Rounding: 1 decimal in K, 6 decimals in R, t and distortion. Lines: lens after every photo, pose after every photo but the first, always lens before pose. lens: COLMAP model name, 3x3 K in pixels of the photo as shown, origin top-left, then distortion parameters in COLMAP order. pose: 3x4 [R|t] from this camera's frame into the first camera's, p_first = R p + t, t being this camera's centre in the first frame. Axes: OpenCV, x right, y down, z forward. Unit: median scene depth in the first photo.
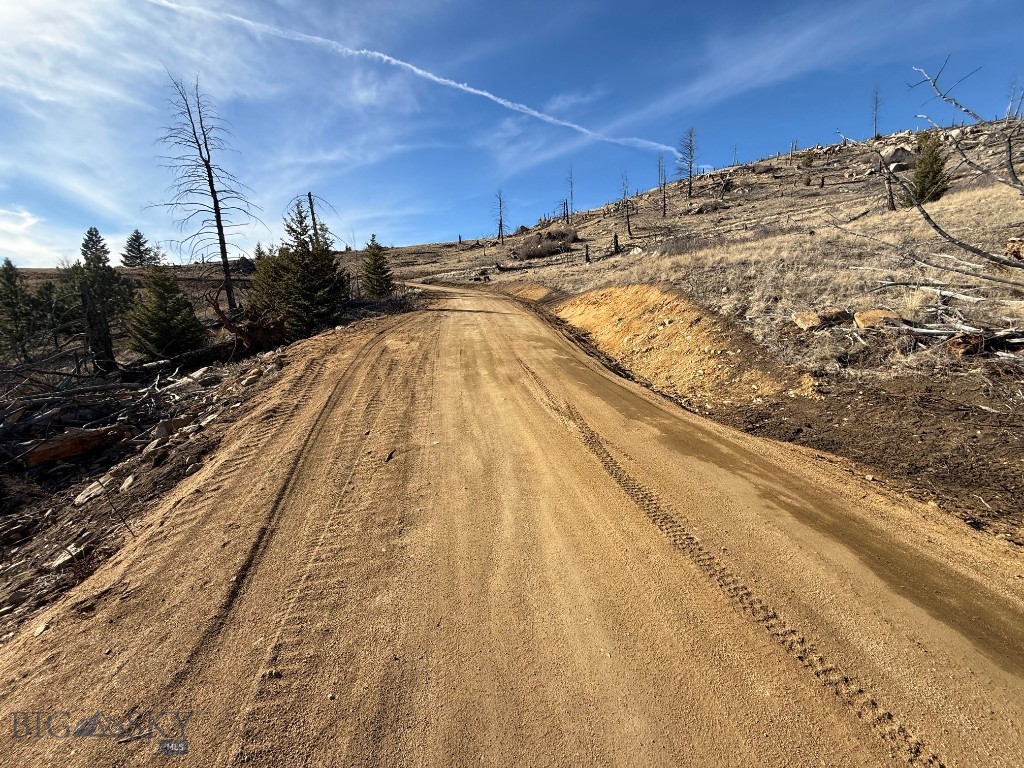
lens RADIAL K [[413.2, 0, 508.7], [0, 413.2, 391.8], [0, 0, 1]] dist [-0.002620, 0.000409]
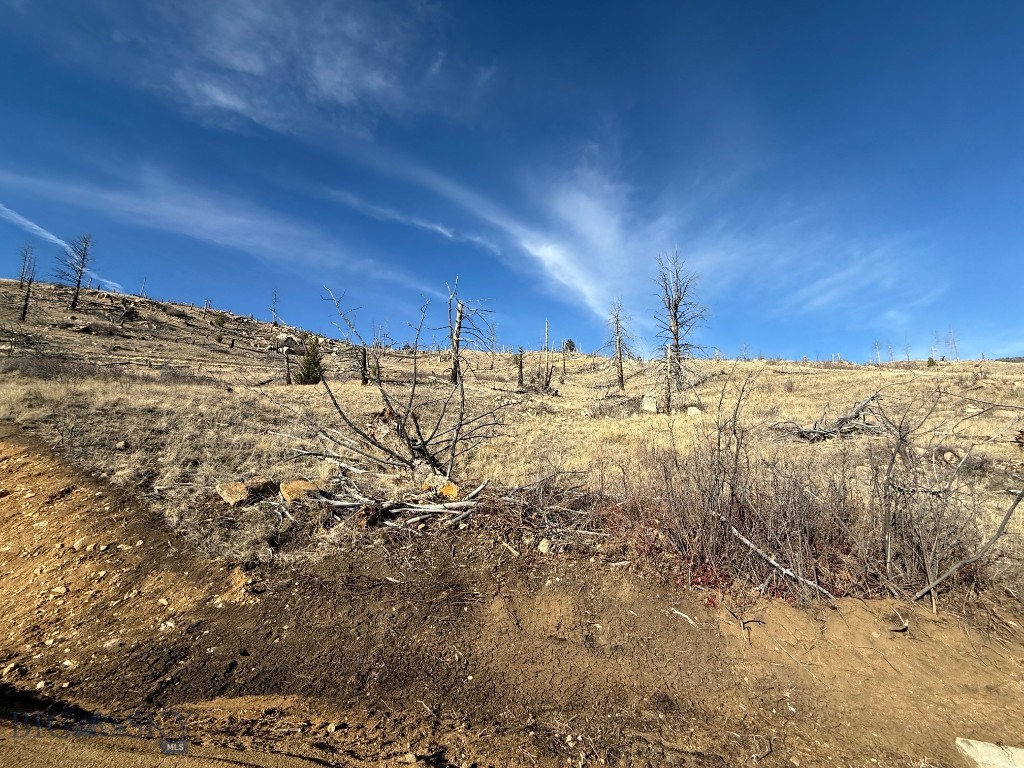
lens RADIAL K [[413.2, 0, 515.3], [0, 413.2, 381.0], [0, 0, 1]] dist [-0.002620, 0.000409]
pose [[0.313910, 0.224160, 0.922612, 0.052063], [0.133916, 0.951563, -0.276757, -0.068271], [-0.939961, 0.210429, 0.268687, 0.145181]]
